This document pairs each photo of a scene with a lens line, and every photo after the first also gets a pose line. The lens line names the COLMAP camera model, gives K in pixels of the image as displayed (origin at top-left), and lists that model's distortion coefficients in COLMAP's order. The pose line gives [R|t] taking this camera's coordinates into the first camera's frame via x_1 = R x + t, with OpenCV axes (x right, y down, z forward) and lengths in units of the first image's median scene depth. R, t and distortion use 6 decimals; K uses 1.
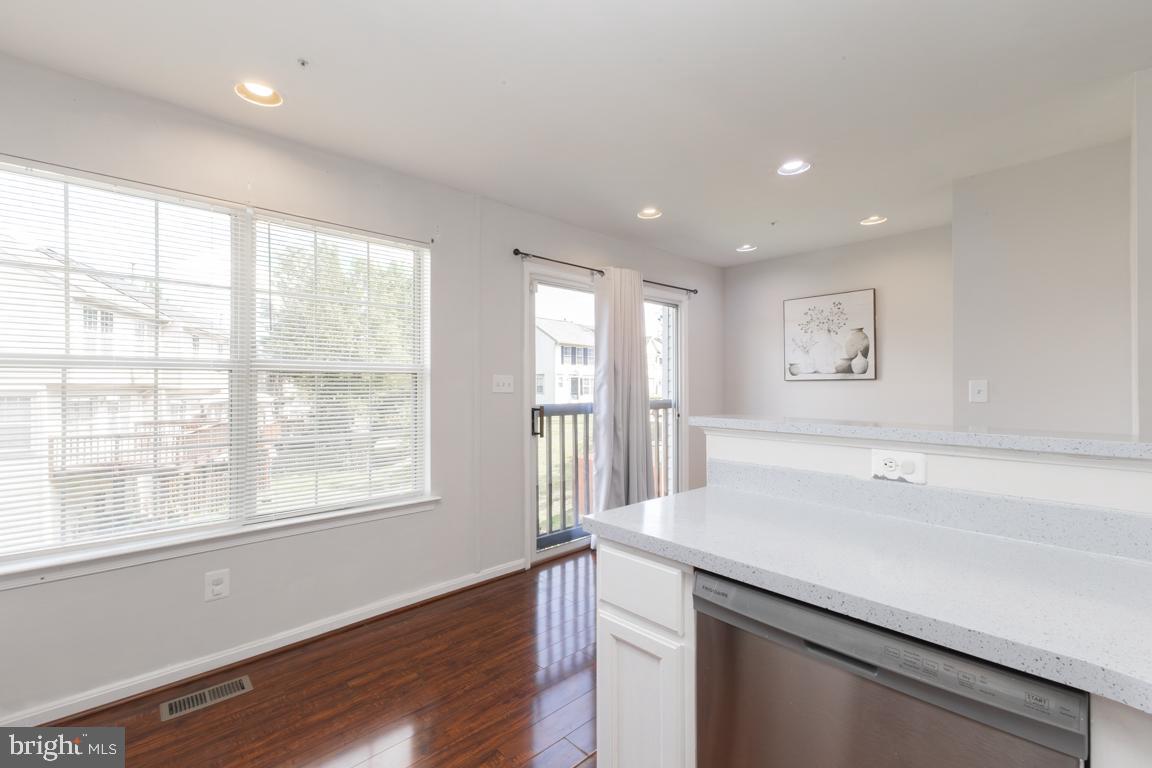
lens RADIAL K [[503.3, 0, 579.4], [0, 503.3, 383.3], [0, 0, 1]] dist [0.001058, 0.000150]
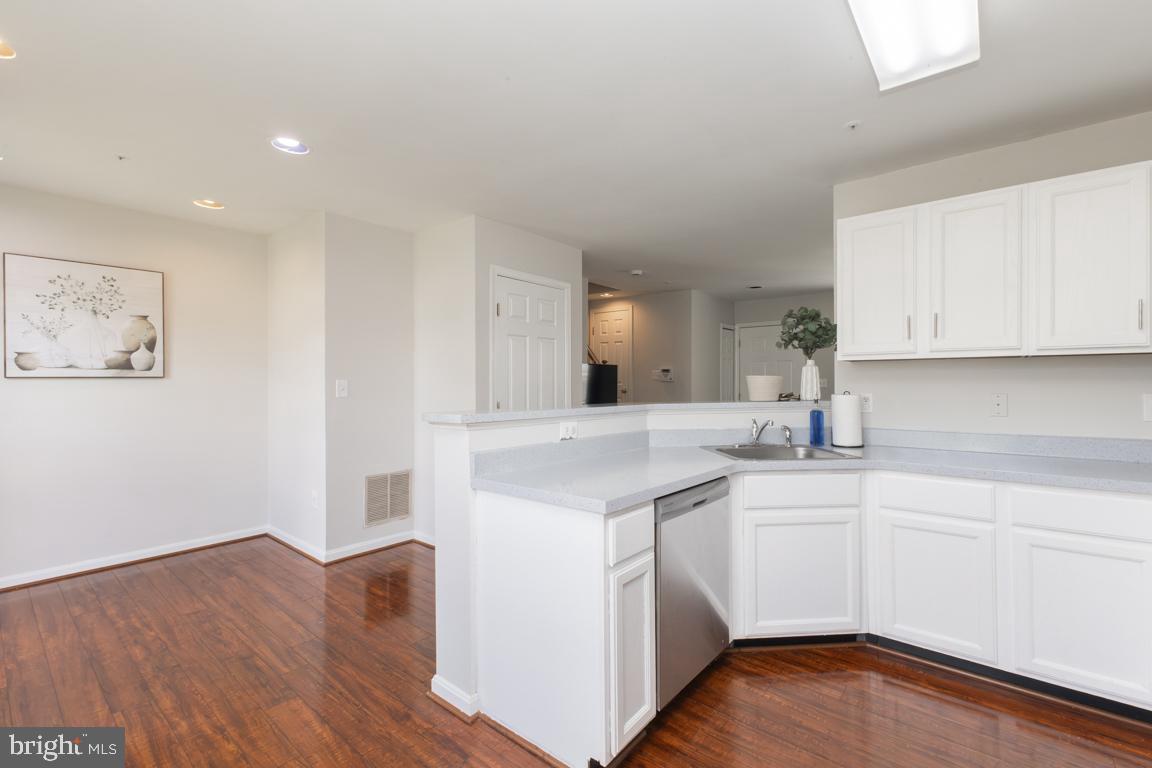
lens RADIAL K [[503.3, 0, 579.0], [0, 503.3, 383.2], [0, 0, 1]] dist [0.001058, 0.000150]
pose [[-0.125167, -0.000810, 0.992135, -0.355234], [-0.001623, 0.999998, 0.000612, 0.000461], [-0.992134, -0.001533, -0.125168, 0.388675]]
